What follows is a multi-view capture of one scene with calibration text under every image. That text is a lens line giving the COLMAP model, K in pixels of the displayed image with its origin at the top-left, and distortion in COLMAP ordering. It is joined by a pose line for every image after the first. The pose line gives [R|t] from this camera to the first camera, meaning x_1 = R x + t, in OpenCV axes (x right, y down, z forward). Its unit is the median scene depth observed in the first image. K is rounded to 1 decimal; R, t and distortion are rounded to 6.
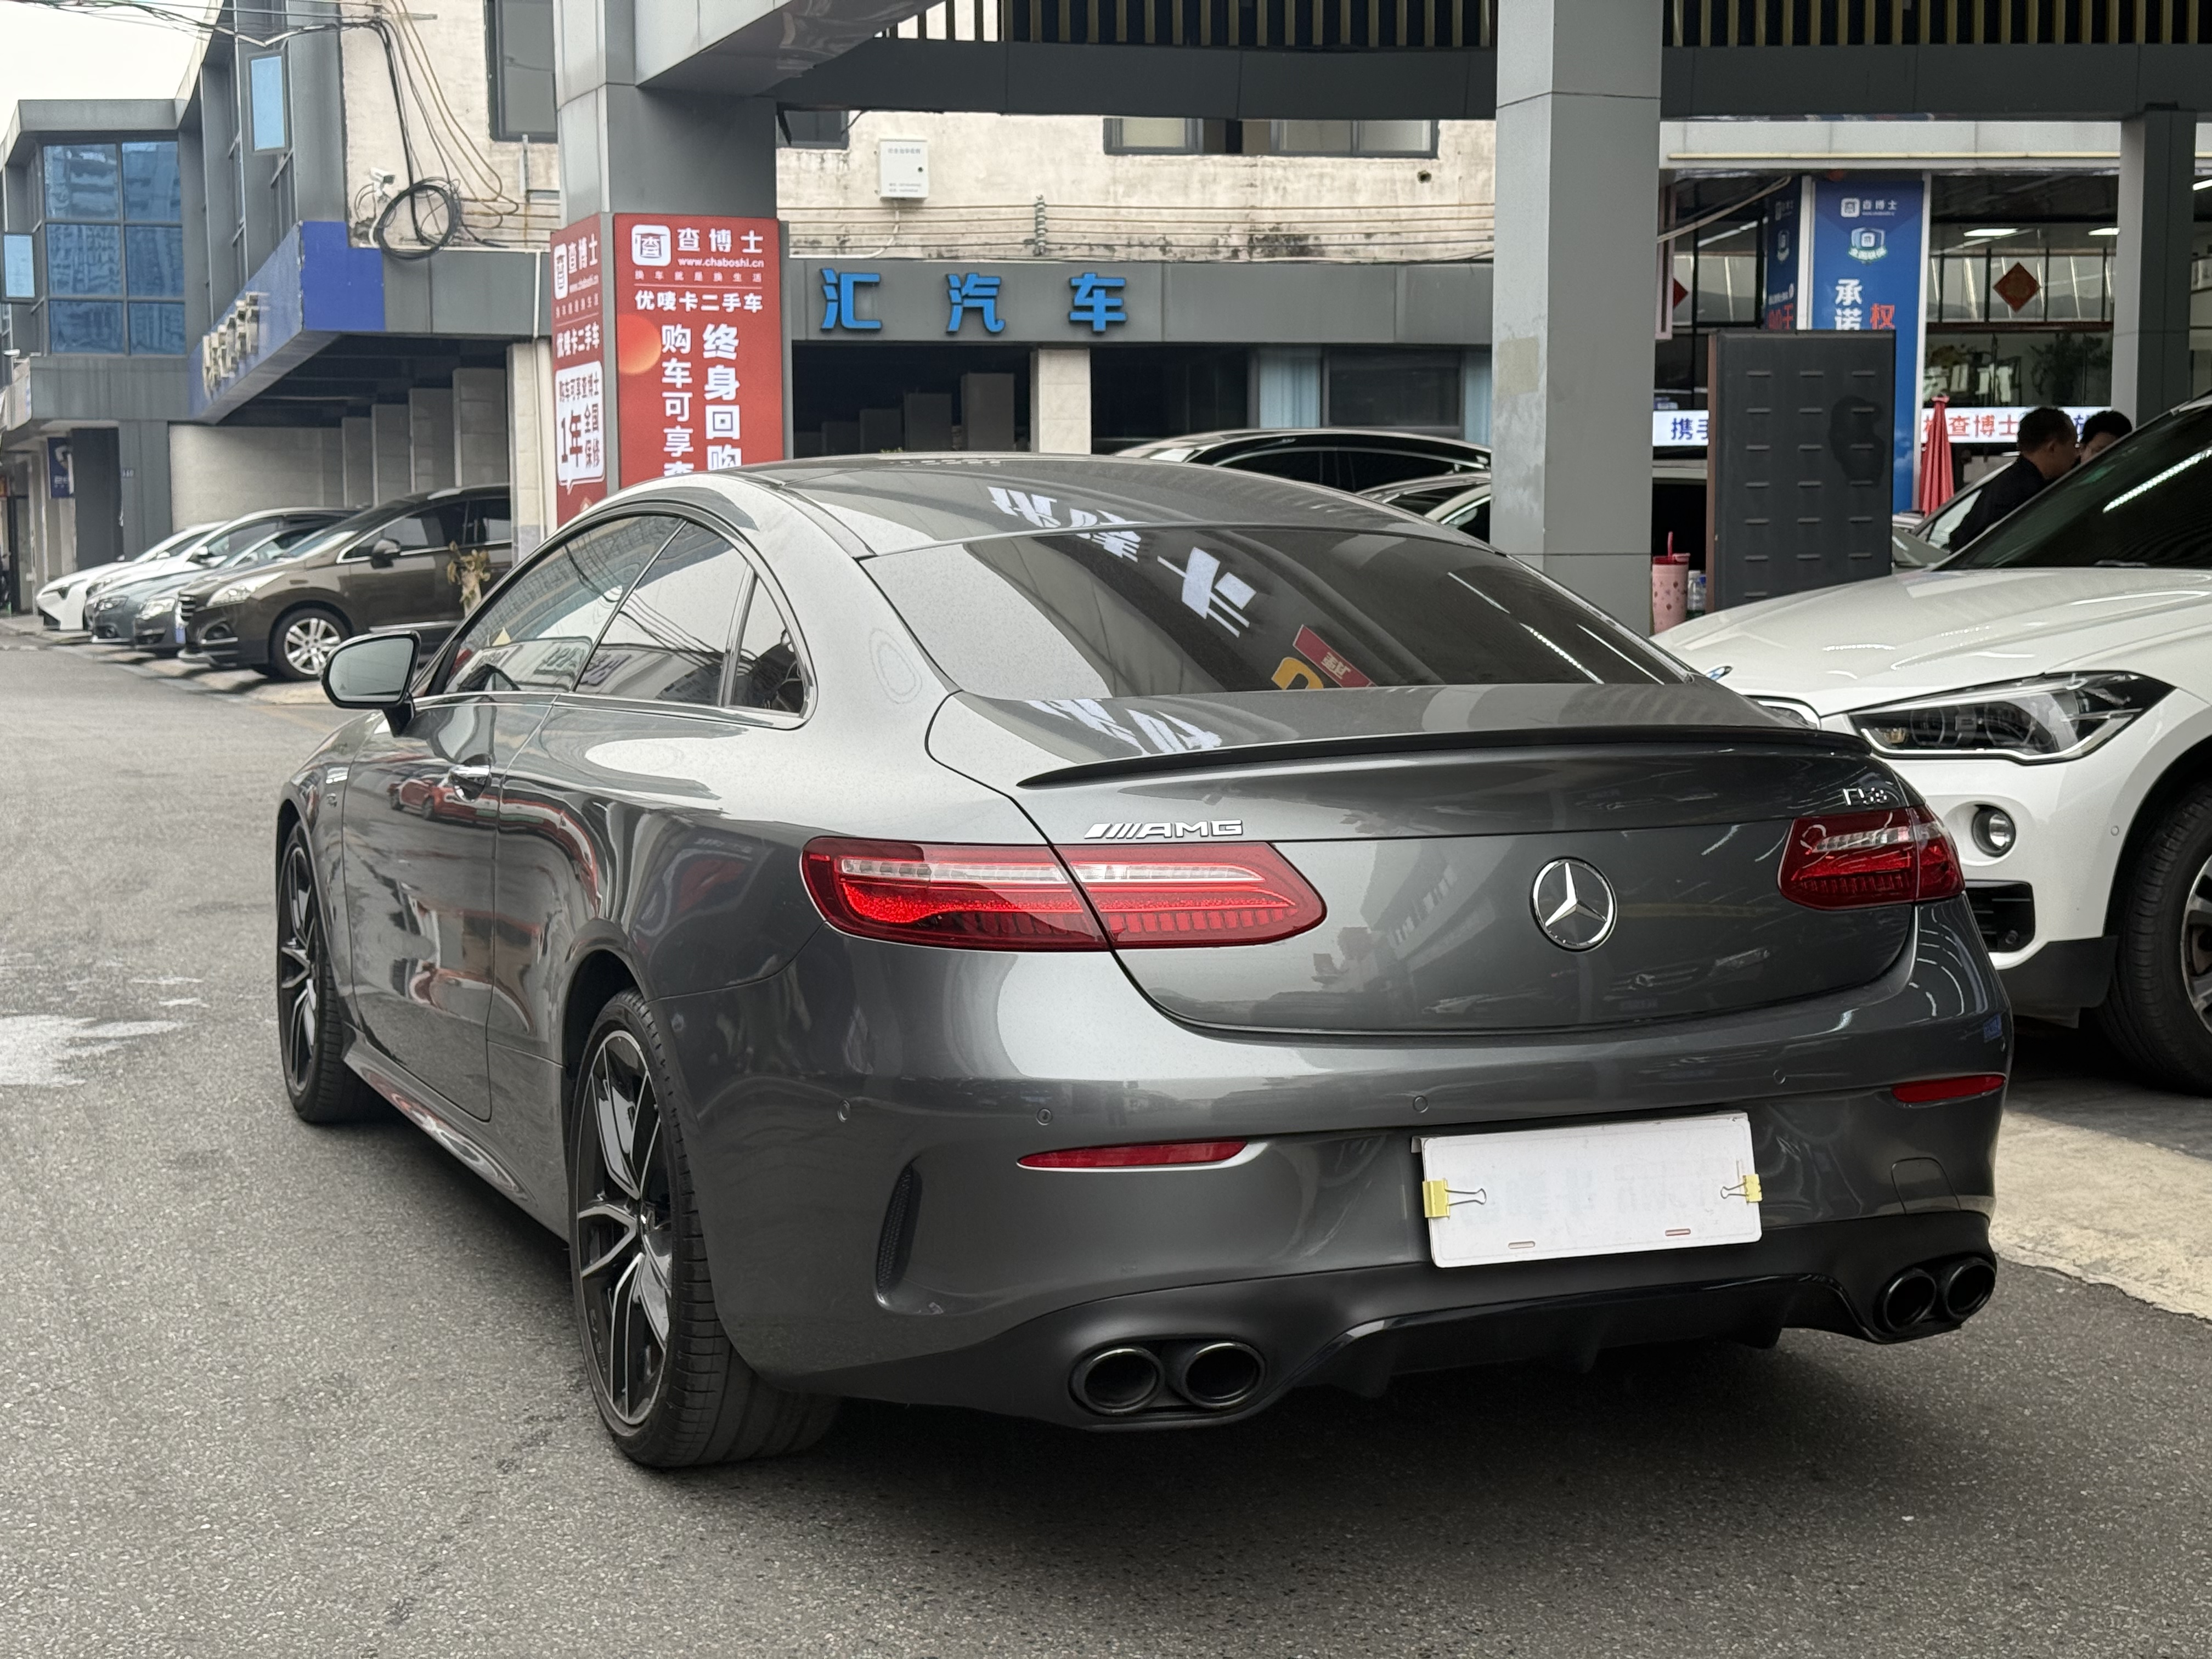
lens RADIAL K [[3066.9, 0, 1105.4], [0, 3066.9, 855.1], [0, 0, 1]] dist [0.116994, 0.000000]
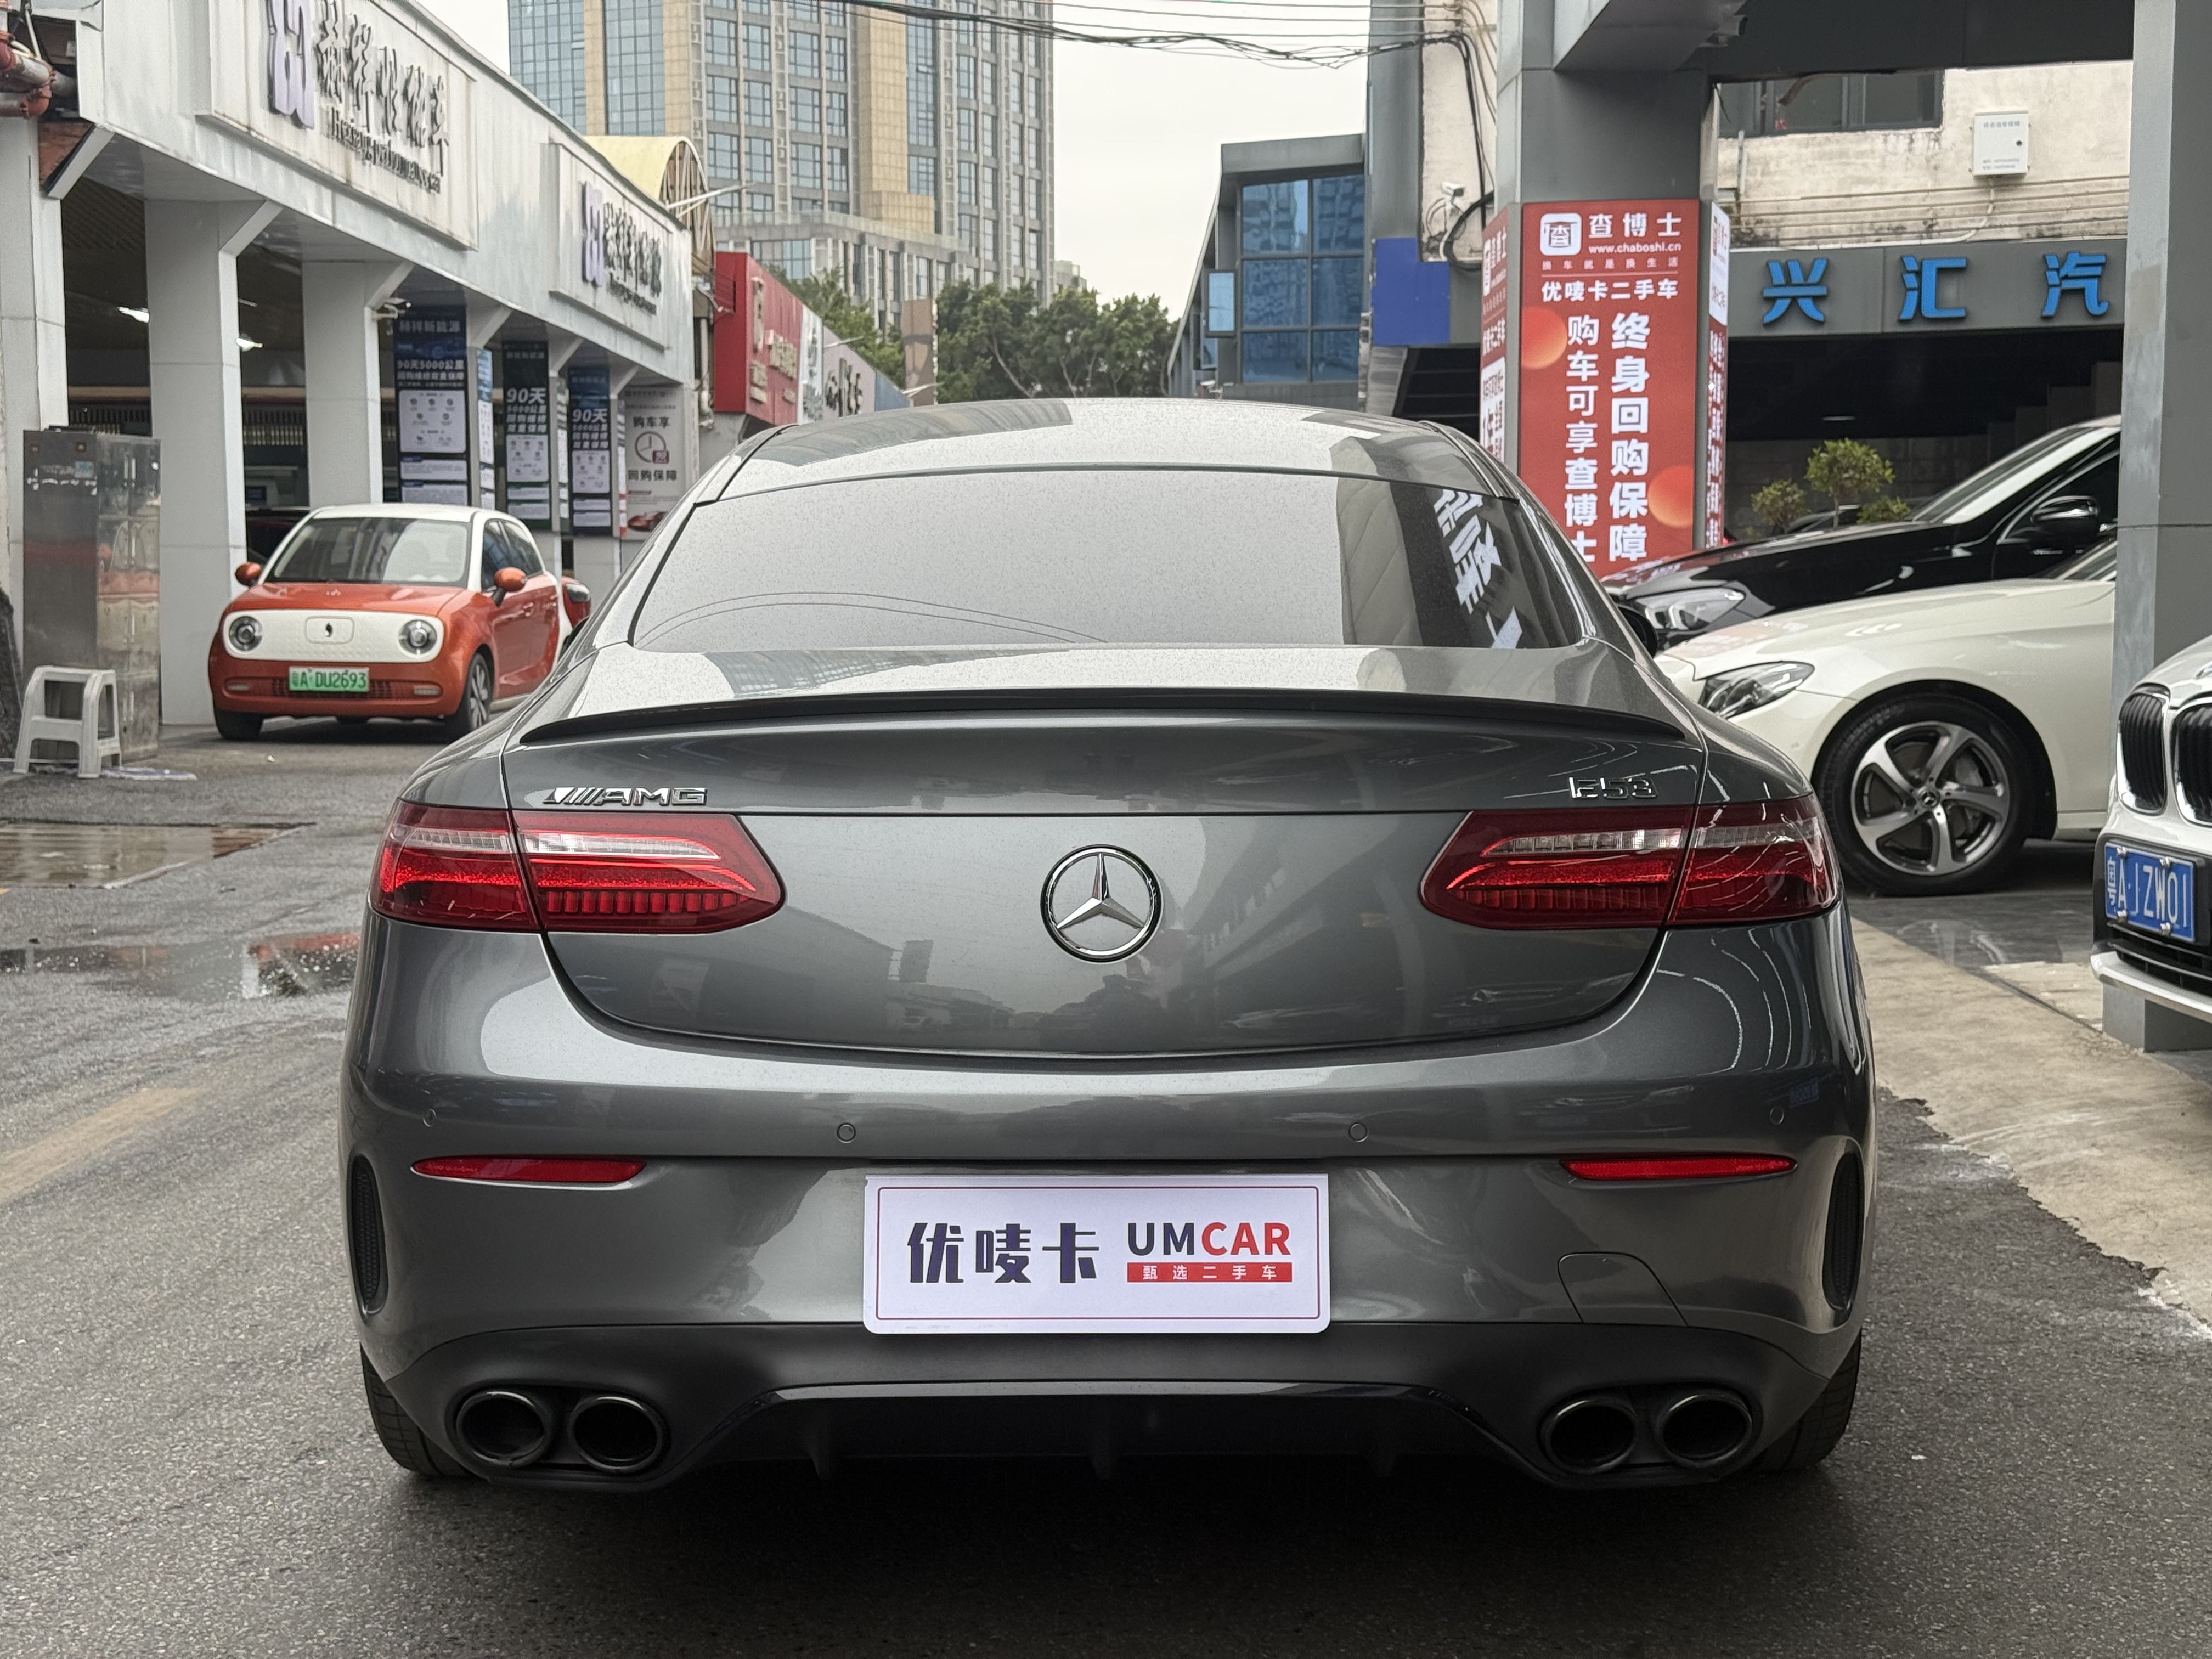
lens RADIAL K [[3066.9, 0, 1098.4], [0, 3066.9, 859.4], [0, 0, 1]] dist [0.116994, 0.000000]
pose [[0.916615, 0.036243, -0.398126, 0.111070], [-0.038248, 0.999264, 0.002908, 0.000462], [0.397938, 0.012562, 0.917326, 0.058990]]
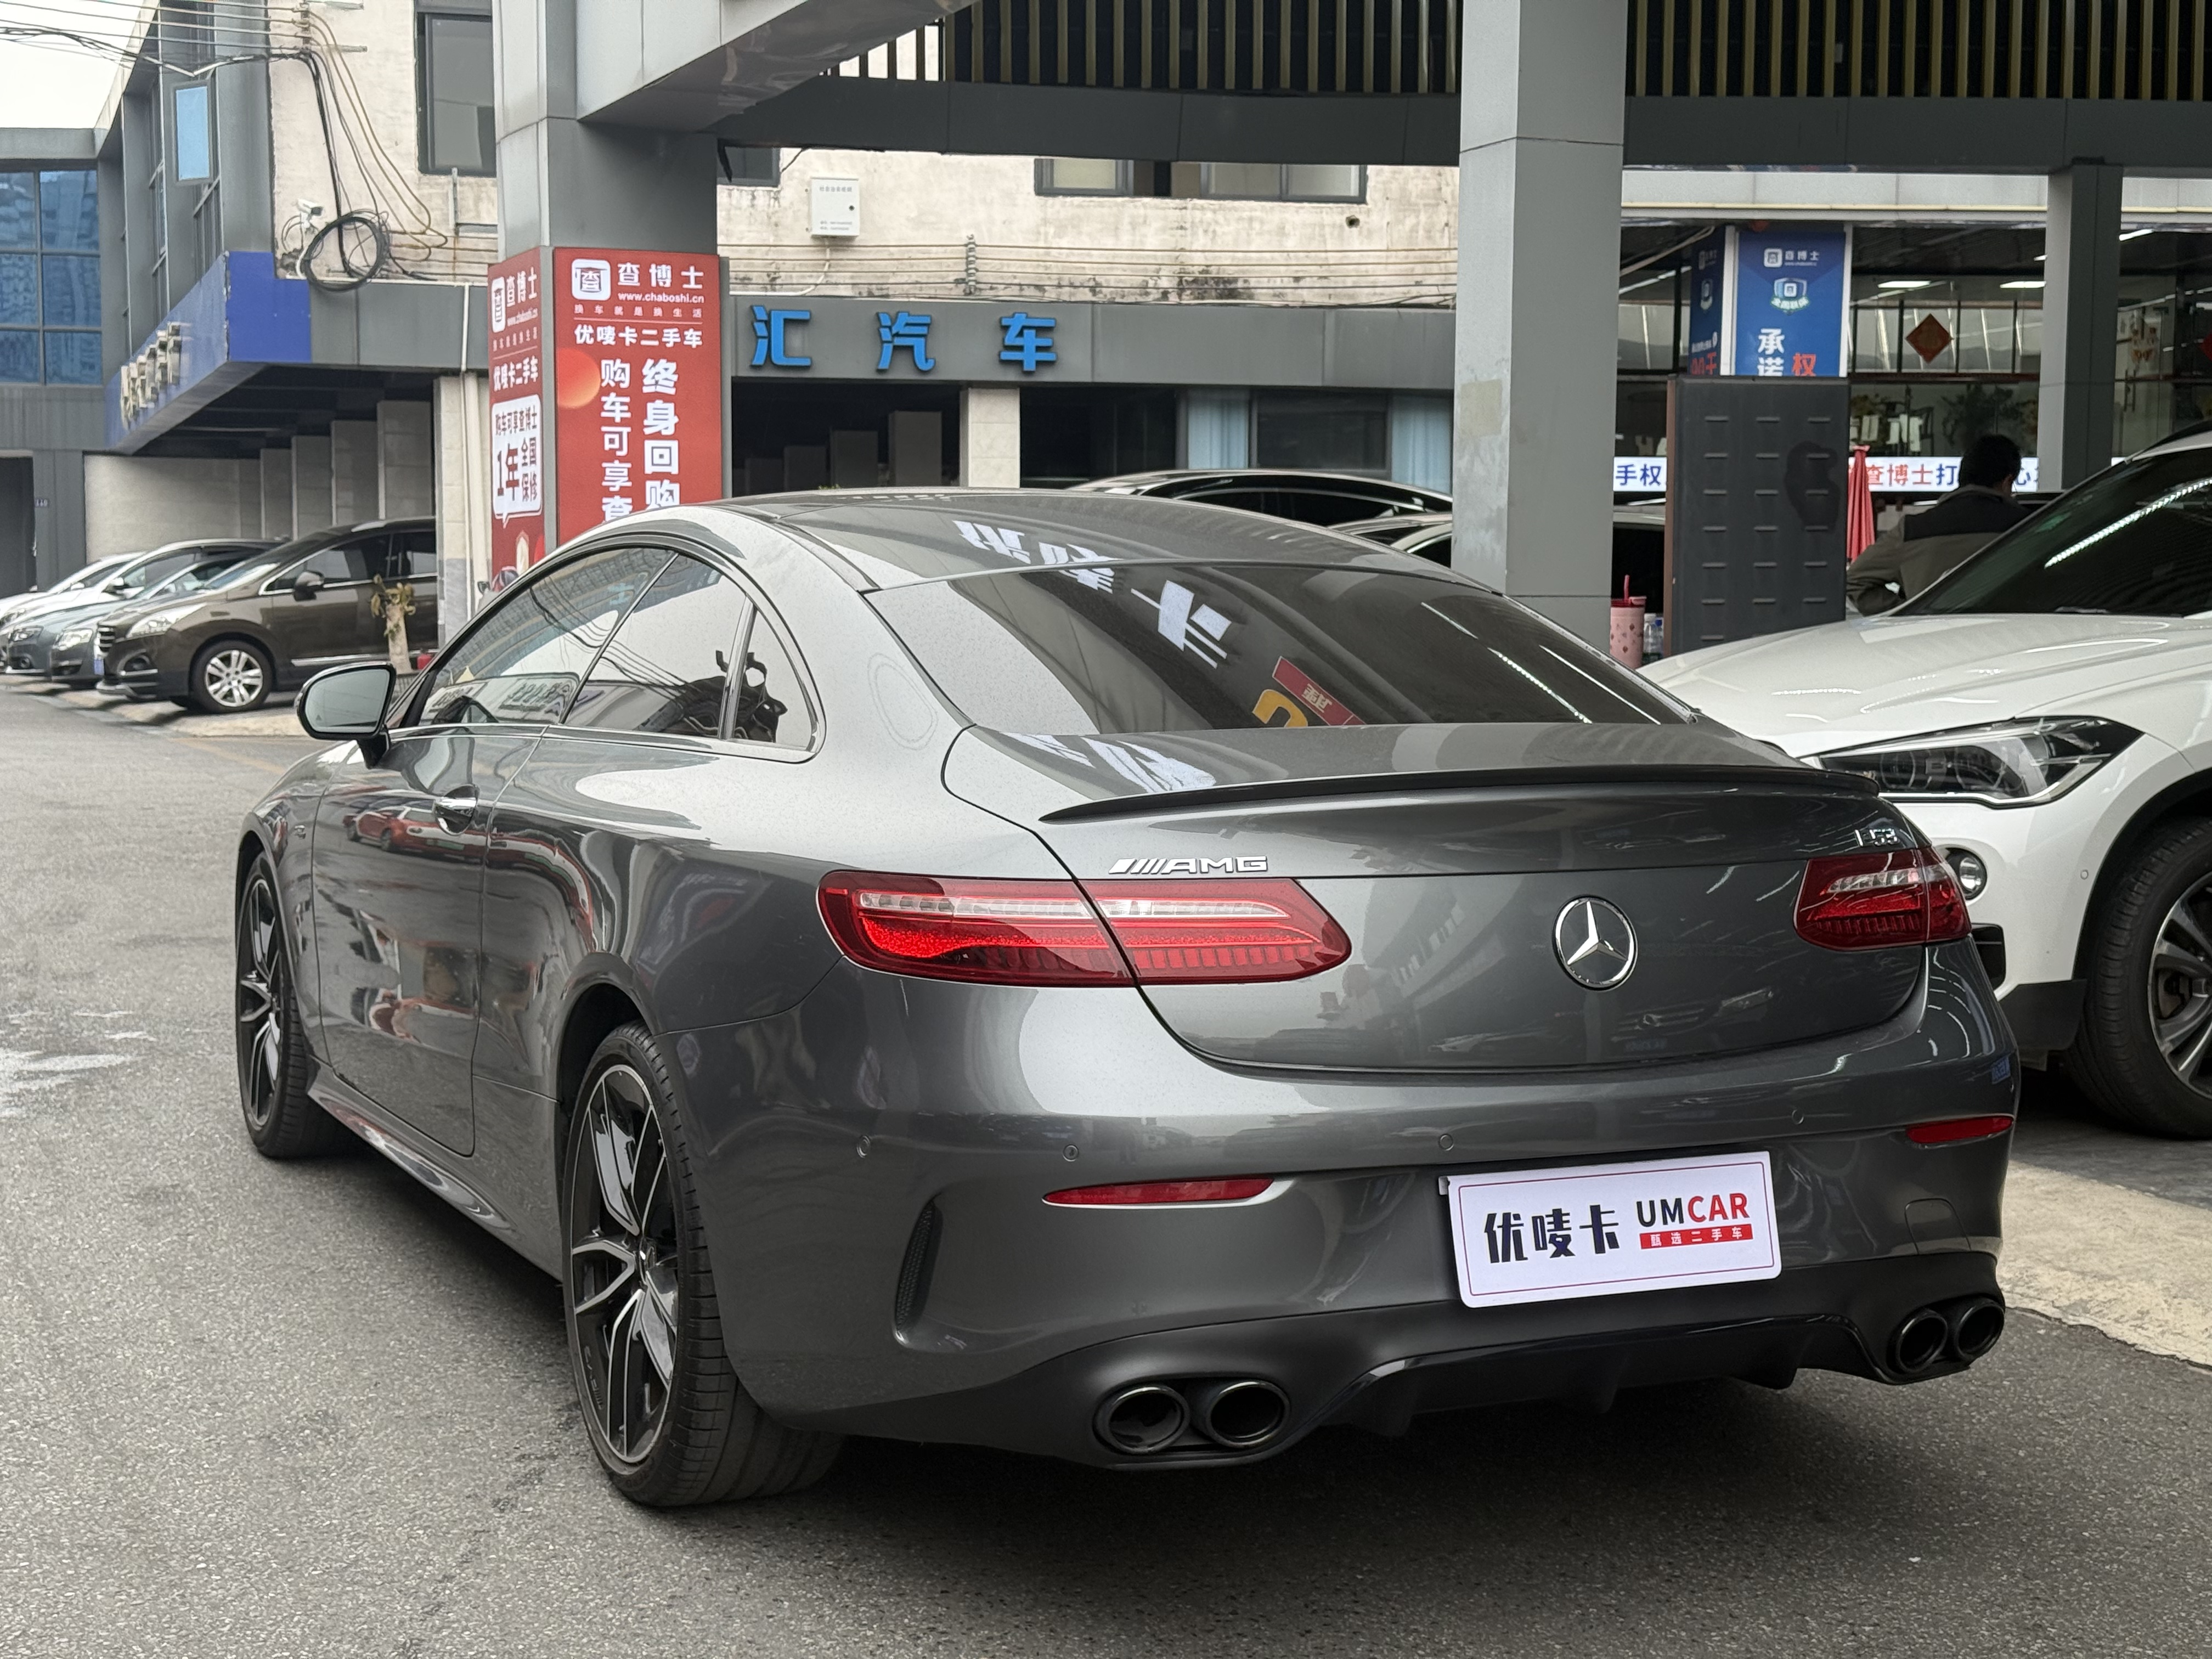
lens RADIAL K [[3066.9, 0, 1093.1], [0, 3066.9, 855.1], [0, 0, 1]] dist [0.116994, 0.000000]
pose [[0.999669, 0.006690, 0.024849, -0.008385], [-0.006371, 0.999896, -0.012925, 0.000333], [-0.024933, 0.012762, 0.999608, 0.000707]]
